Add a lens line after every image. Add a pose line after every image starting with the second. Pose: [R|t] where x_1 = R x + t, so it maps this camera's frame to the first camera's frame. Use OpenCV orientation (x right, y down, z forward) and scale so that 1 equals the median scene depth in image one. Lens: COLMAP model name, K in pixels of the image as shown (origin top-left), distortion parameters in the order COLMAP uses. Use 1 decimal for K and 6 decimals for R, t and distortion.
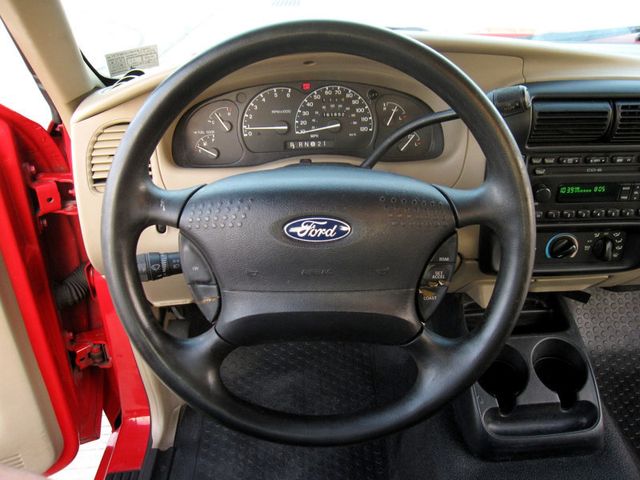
lens RADIAL K [[529.7, 0, 320.0], [0, 529.7, 240.0], [0, 0, 1]] dist [-0.065619, 0.009908]
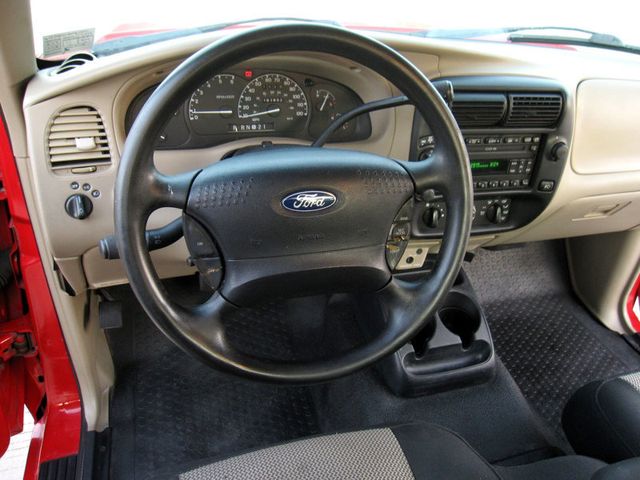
lens RADIAL K [[526.7, 0, 320.0], [0, 526.7, 240.0], [0, 0, 1]] dist [-0.062918, 0.009210]
pose [[0.965459, -0.050260, 0.255662, -0.171149], [0.040748, 0.998271, 0.042370, 0.010718], [-0.257350, -0.030489, 0.965837, -0.088102]]
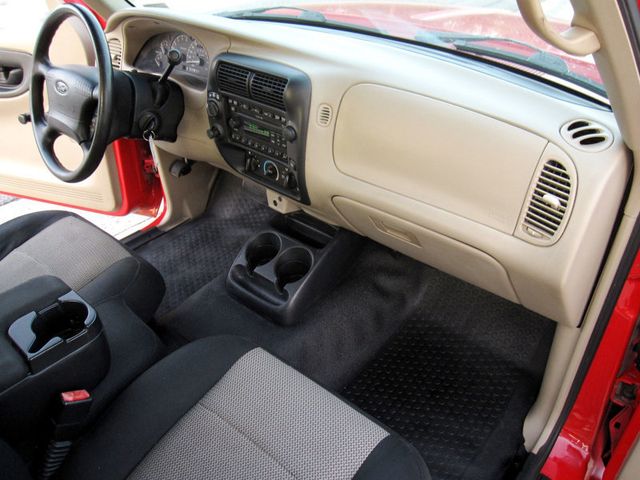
lens RADIAL K [[518.2, 0, 320.0], [0, 518.2, 240.0], [0, 0, 1]] dist [-0.073852, -0.000449]
pose [[0.721145, 0.394877, -0.569229, 1.495547], [-0.332722, 0.918102, 0.215373, -0.169987], [0.607656, 0.034080, 0.793469, -0.081897]]
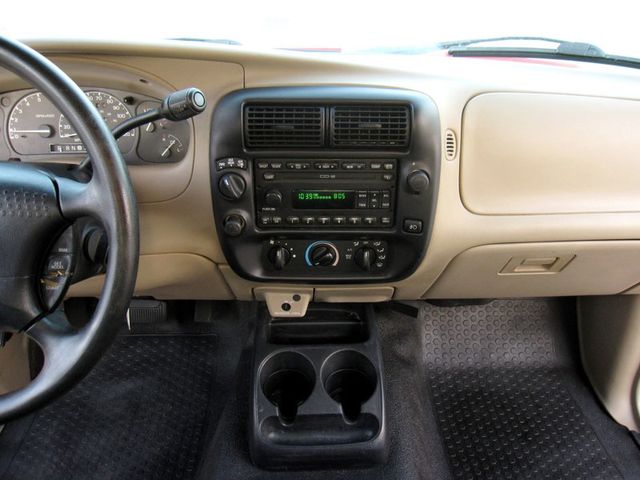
lens RADIAL K [[533.3, 0, 320.0], [0, 533.3, 240.0], [0, 0, 1]] dist [-0.091911, 0.070300]
pose [[0.999613, 0.026787, 0.007458, 0.454403], [-0.026504, 0.999010, -0.035726, 0.021895], [-0.008408, 0.035514, 0.999334, -0.017748]]
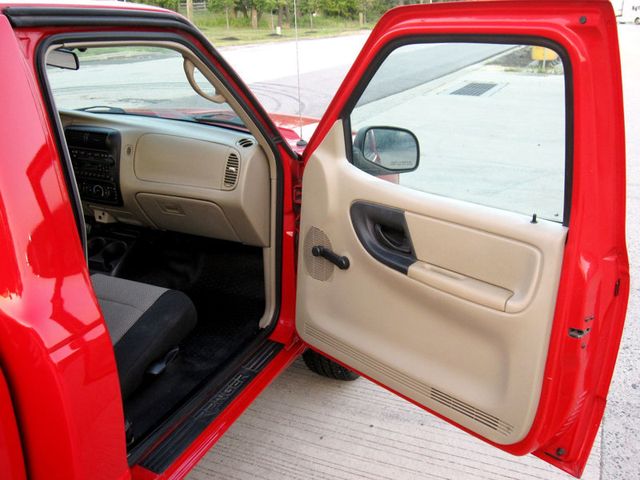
lens RADIAL K [[606.2, 0, 319.8], [0, 606.2, 228.1], [0, 0, 1]] dist [-0.073613, 0.034181]
pose [[0.903025, 0.168022, -0.395367, 2.658939], [-0.241362, 0.959783, -0.143388, 0.352971], [0.355374, 0.224910, 0.907262, -1.253727]]
